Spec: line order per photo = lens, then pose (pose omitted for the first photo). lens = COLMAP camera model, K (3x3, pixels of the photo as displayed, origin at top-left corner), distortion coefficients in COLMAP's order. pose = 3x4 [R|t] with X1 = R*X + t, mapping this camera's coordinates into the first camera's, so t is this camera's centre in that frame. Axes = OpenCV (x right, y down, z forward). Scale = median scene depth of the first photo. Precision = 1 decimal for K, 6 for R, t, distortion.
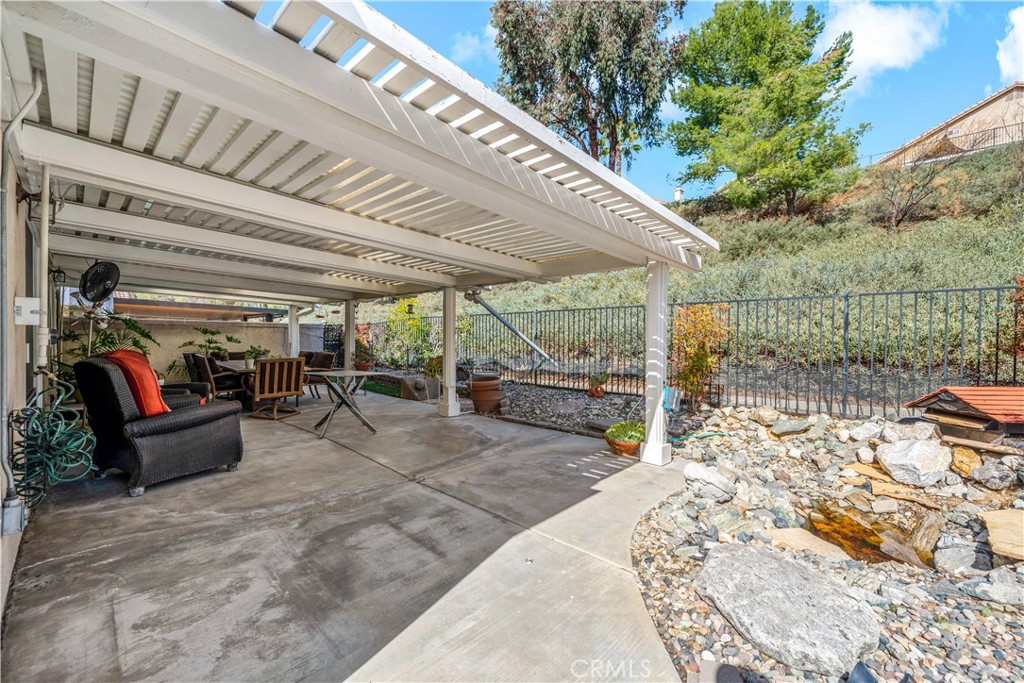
lens RADIAL K [[409.8, 0, 511.7], [0, 409.8, 337.6], [0, 0, 1]] dist [-0.002112, -0.000250]
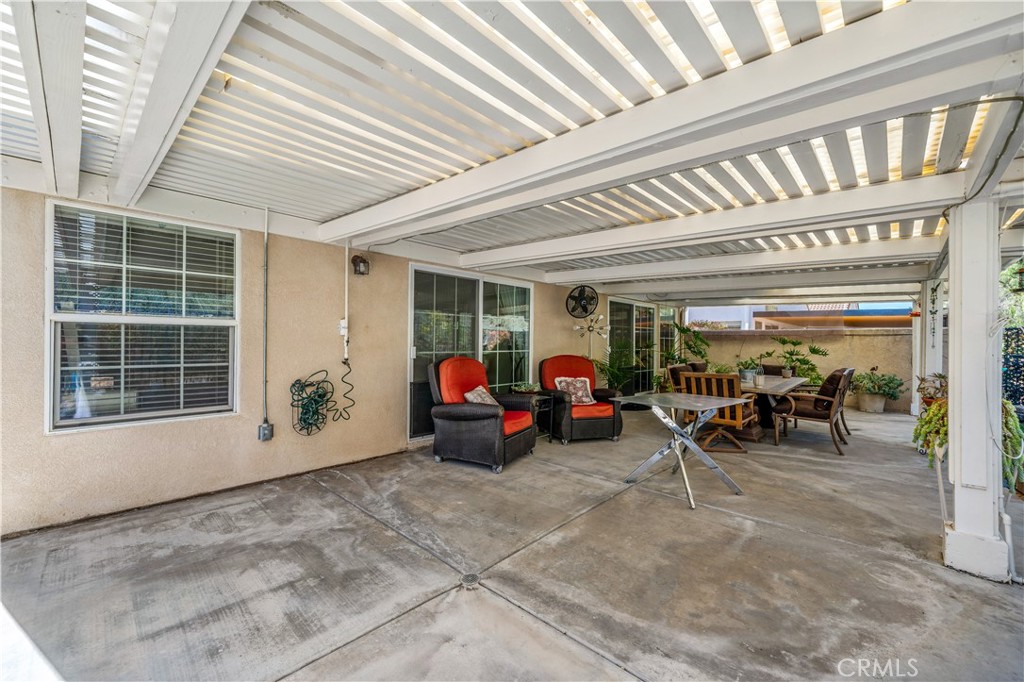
lens RADIAL K [[409.8, 0, 511.7], [0, 409.8, 342.8], [0, 0, 1]] dist [-0.002112, -0.000250]
pose [[0.001192, -0.009129, -0.999958, 0.449301], [-0.011963, 0.999887, -0.009142, 0.009068], [0.999928, 0.011973, 0.001082, 1.319894]]
